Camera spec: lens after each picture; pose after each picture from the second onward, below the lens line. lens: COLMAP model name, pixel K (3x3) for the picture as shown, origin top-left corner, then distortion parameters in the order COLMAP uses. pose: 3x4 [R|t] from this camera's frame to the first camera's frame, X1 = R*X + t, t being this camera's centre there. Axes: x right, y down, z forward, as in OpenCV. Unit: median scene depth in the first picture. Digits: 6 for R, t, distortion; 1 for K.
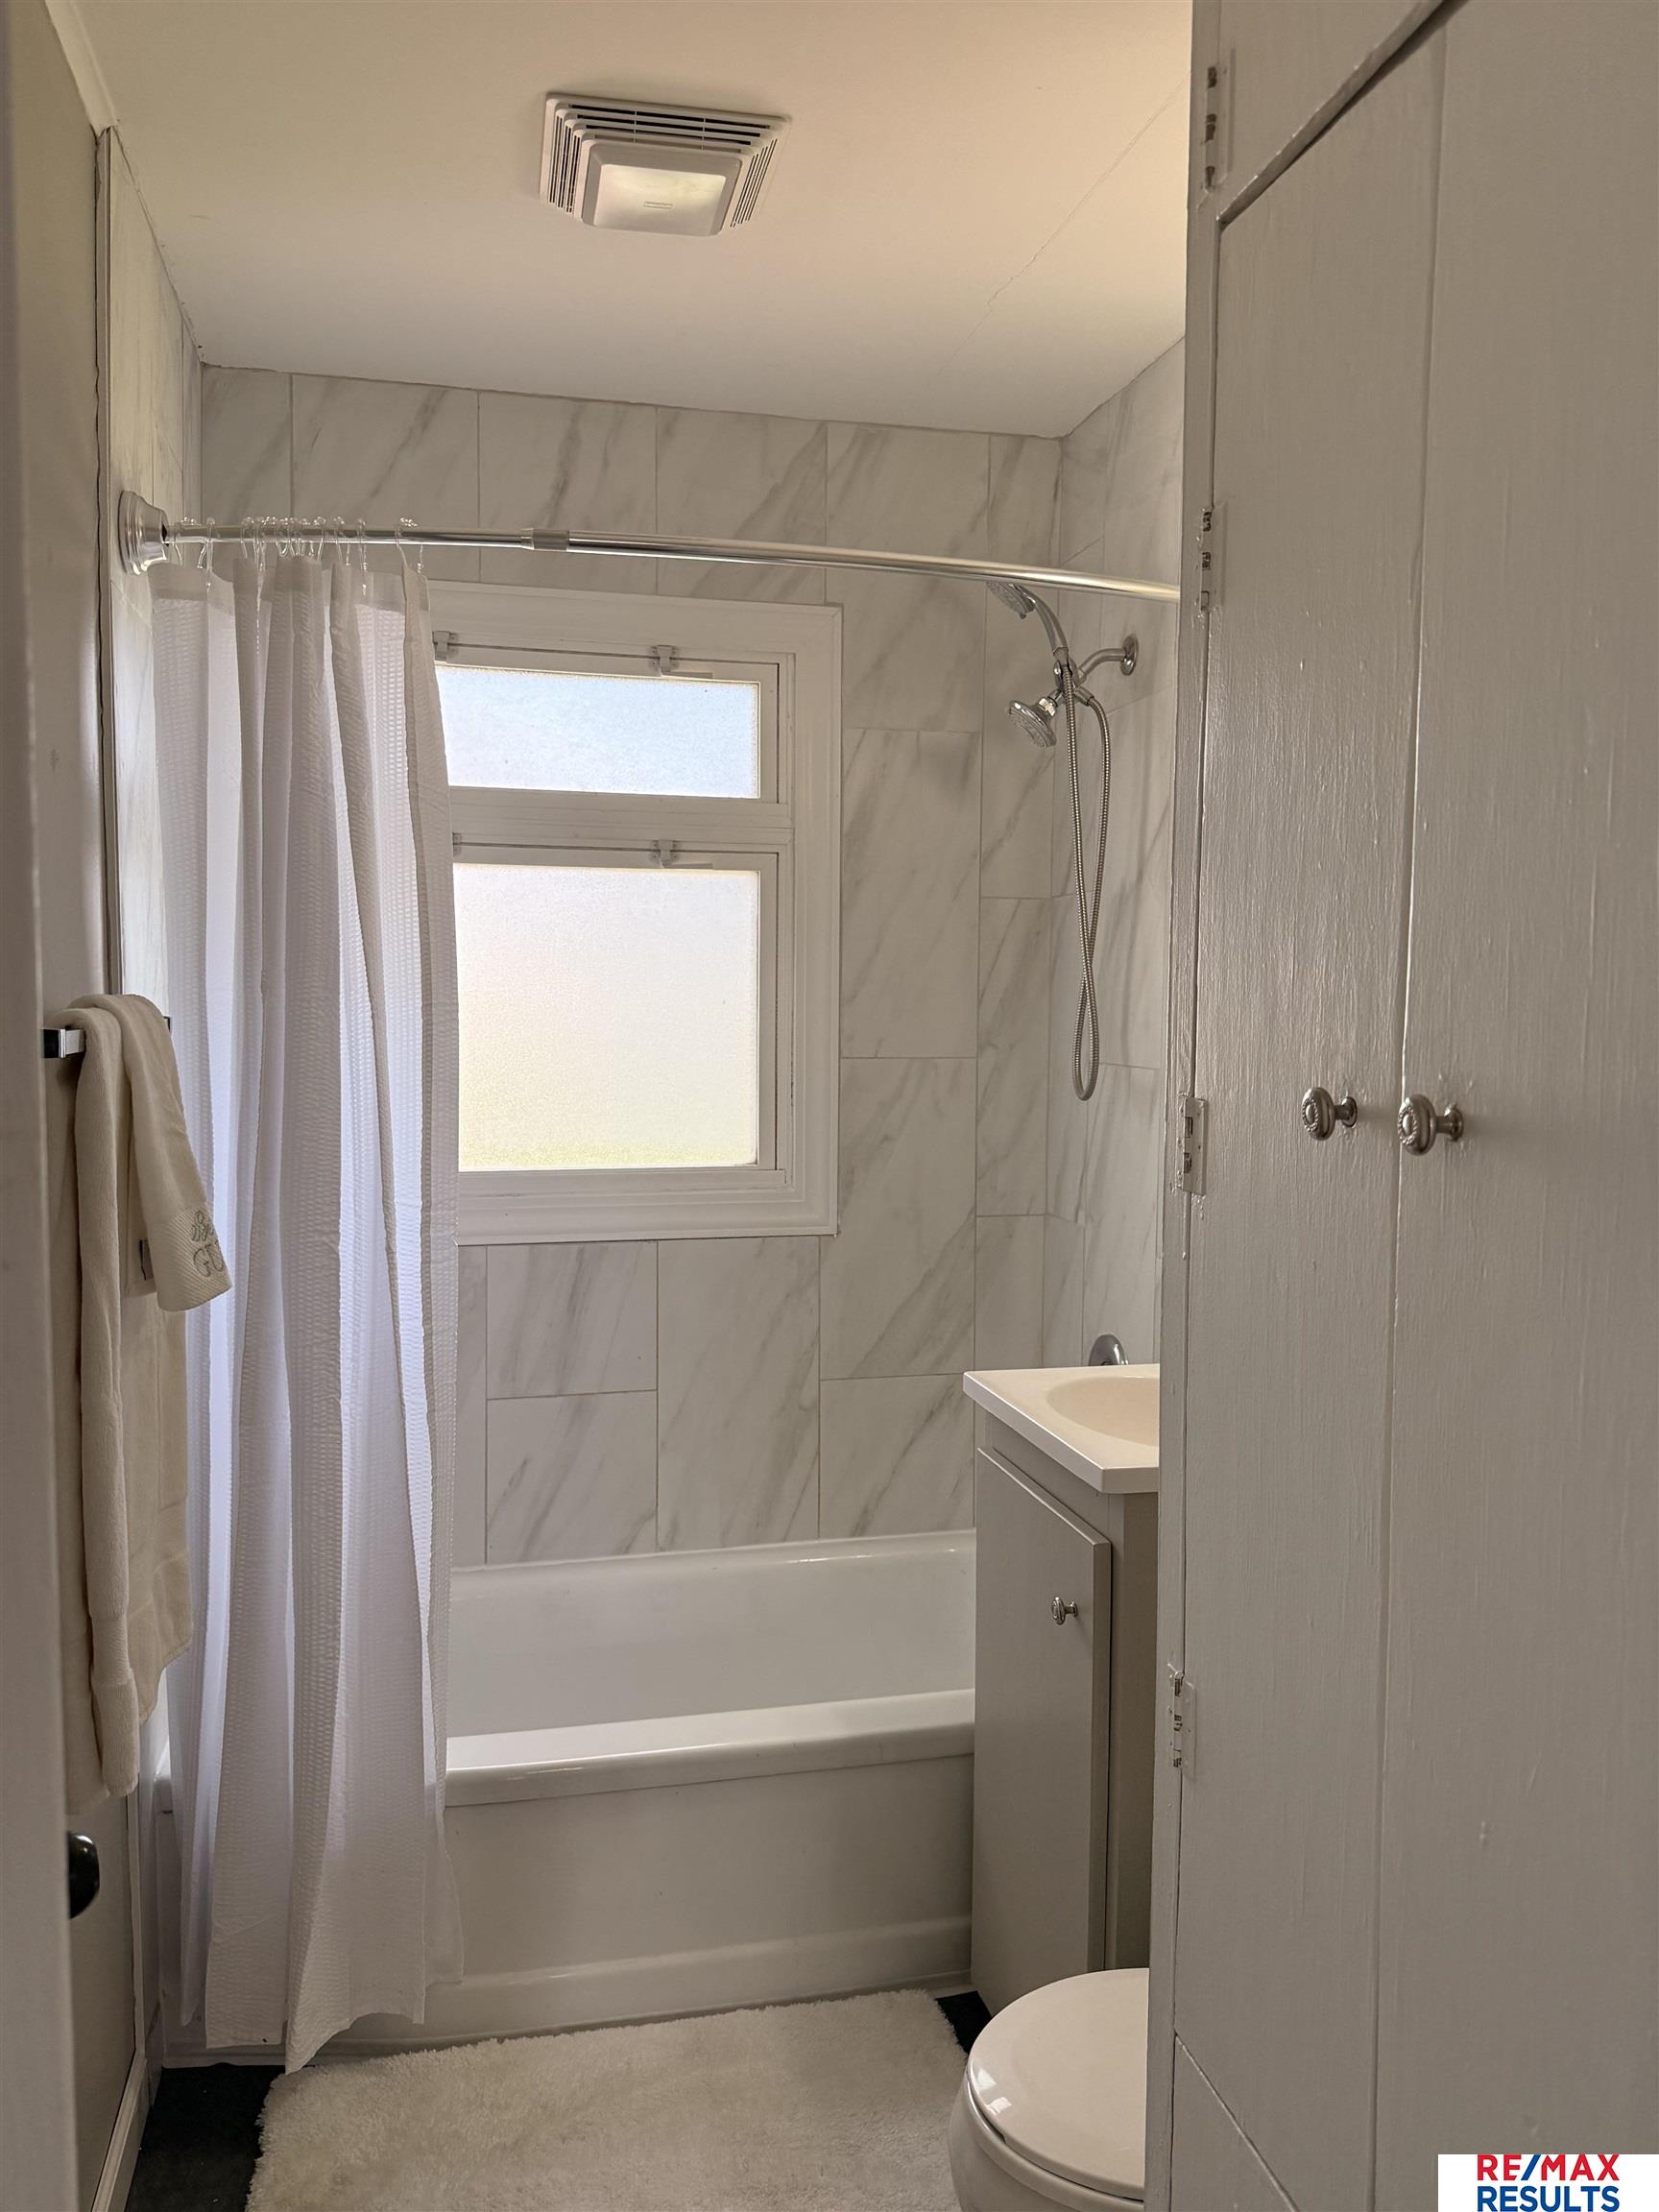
lens RADIAL K [[1695.3, 0, 834.2], [0, 1695.3, 1098.5], [0, 0, 1]] dist [0.058572, -0.063116]
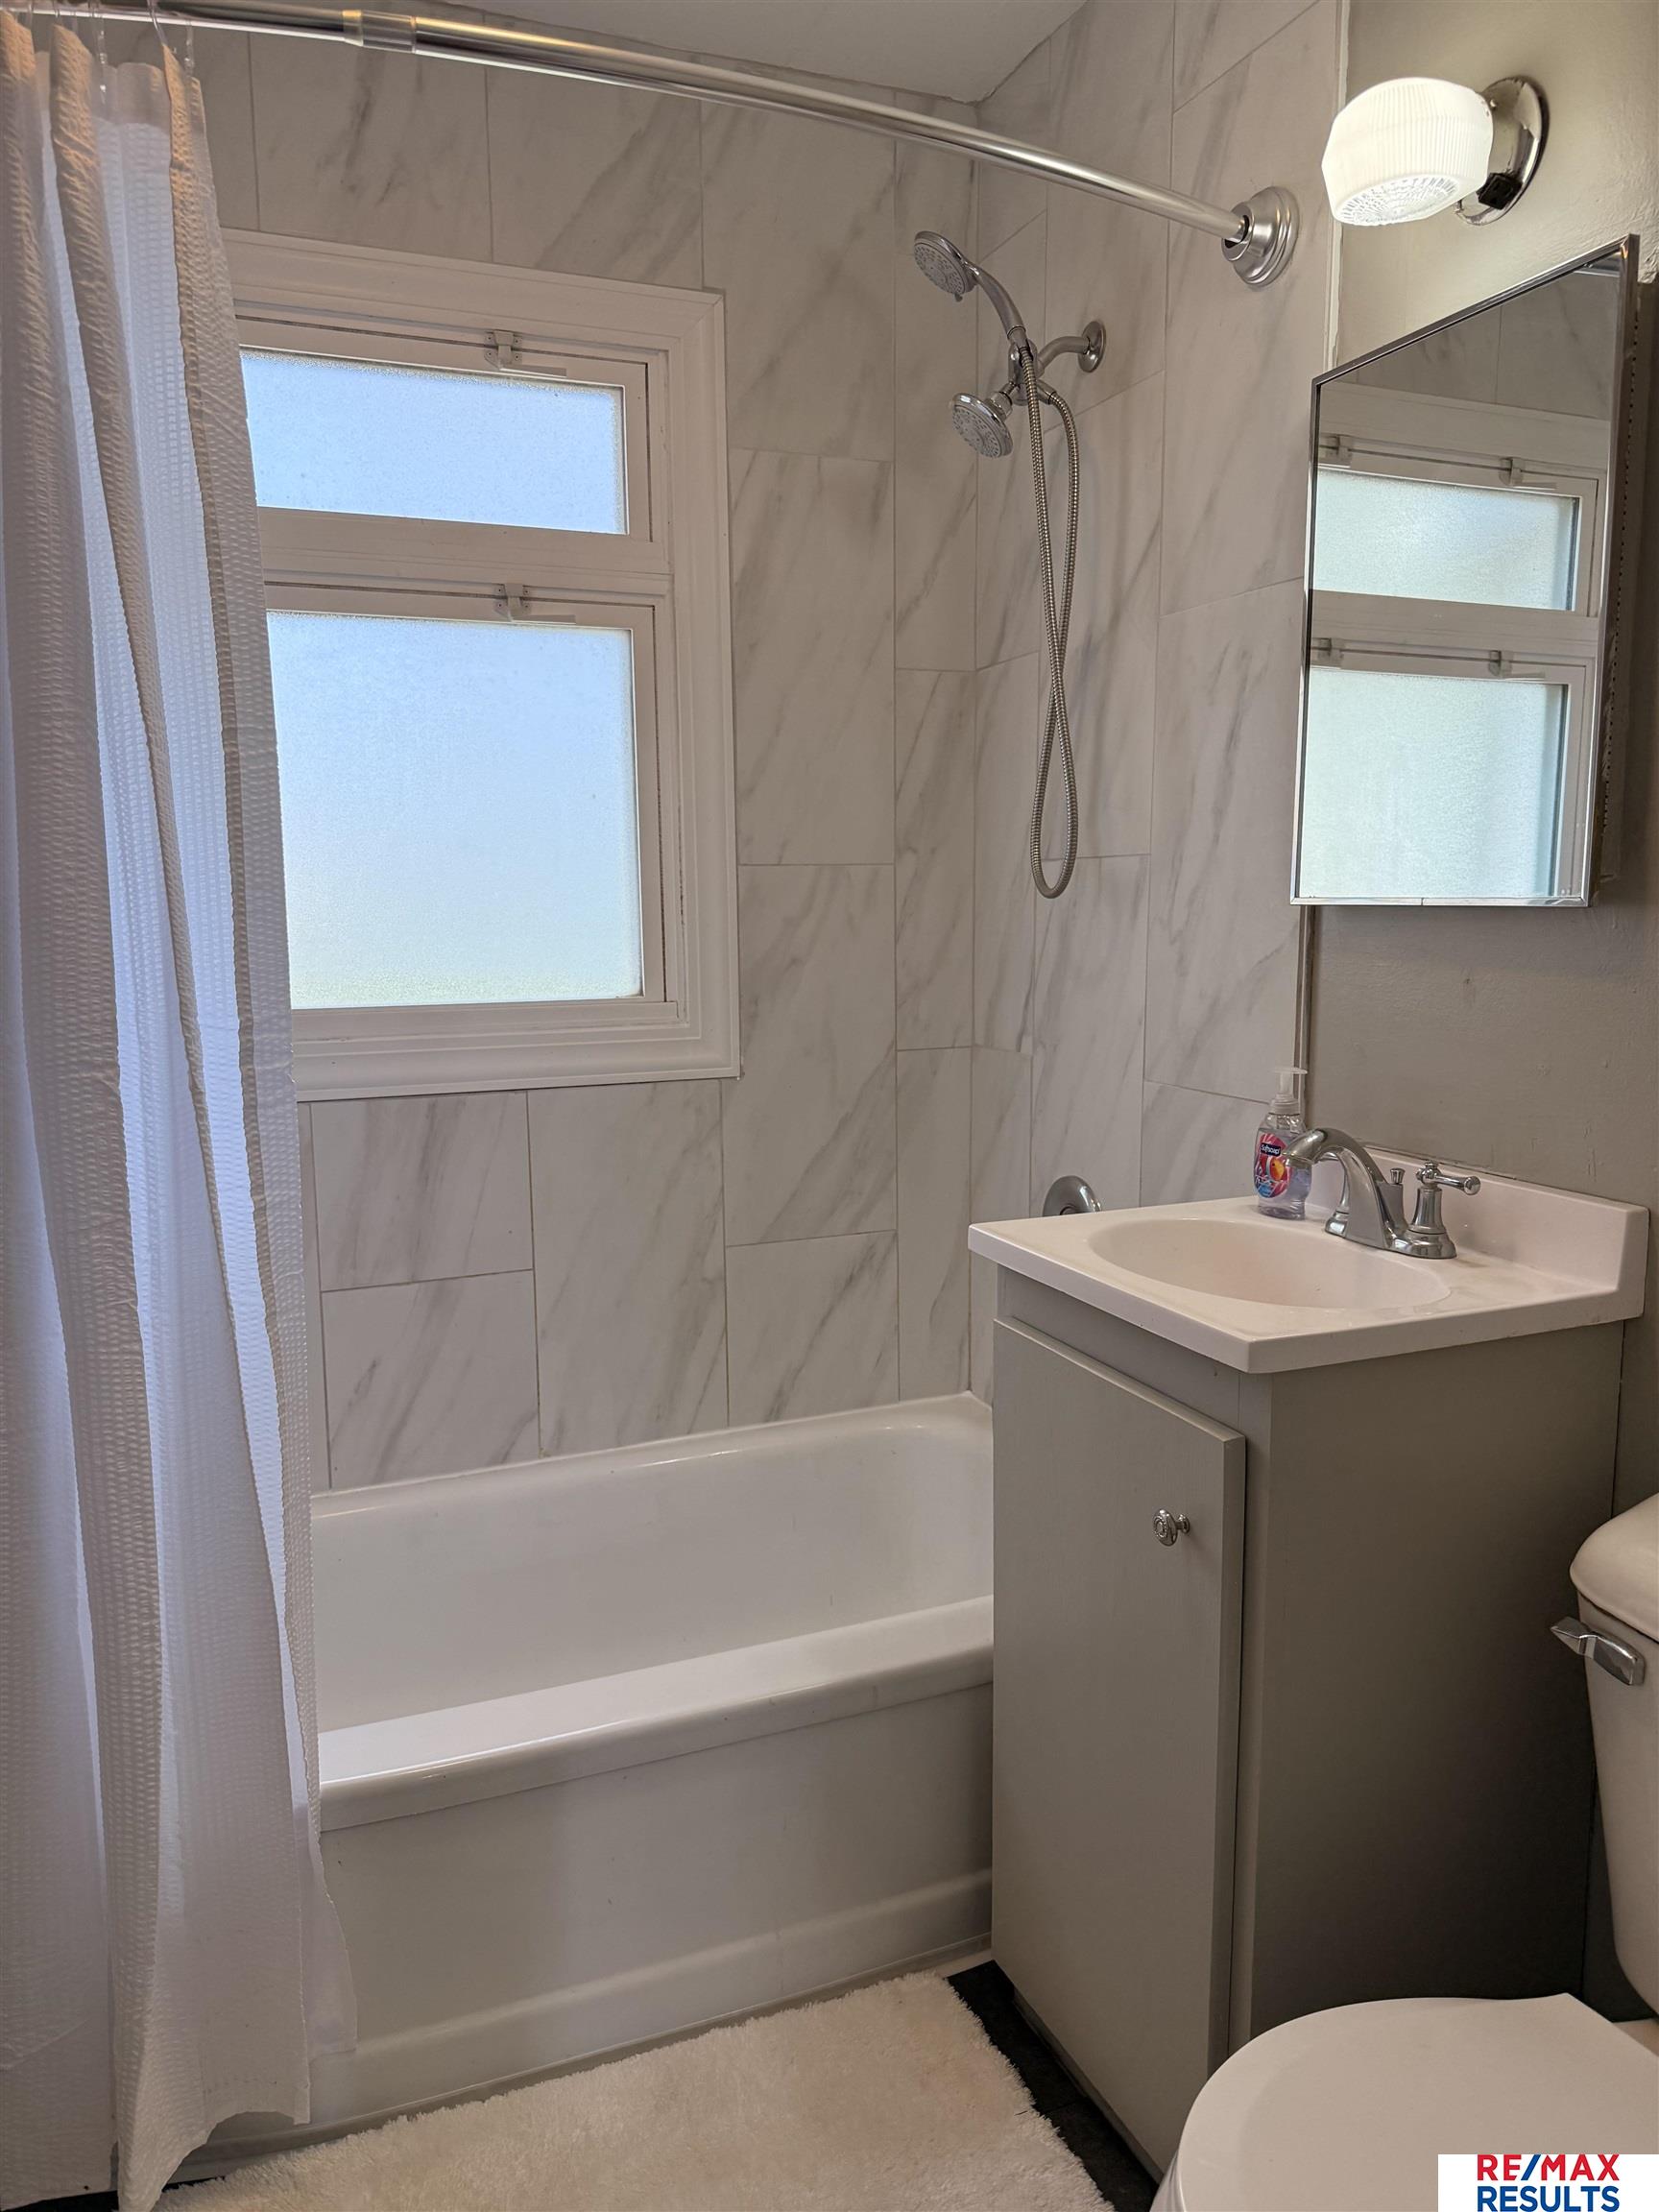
lens RADIAL K [[1570.7, 0, 827.7], [0, 1570.7, 1116.0], [0, 0, 1]] dist [0.031544, -0.022971]
pose [[0.989210, -0.040547, 0.140780, -0.073819], [0.029099, 0.996170, 0.082449, 0.041036], [-0.143584, -0.077462, 0.986602, 0.247305]]
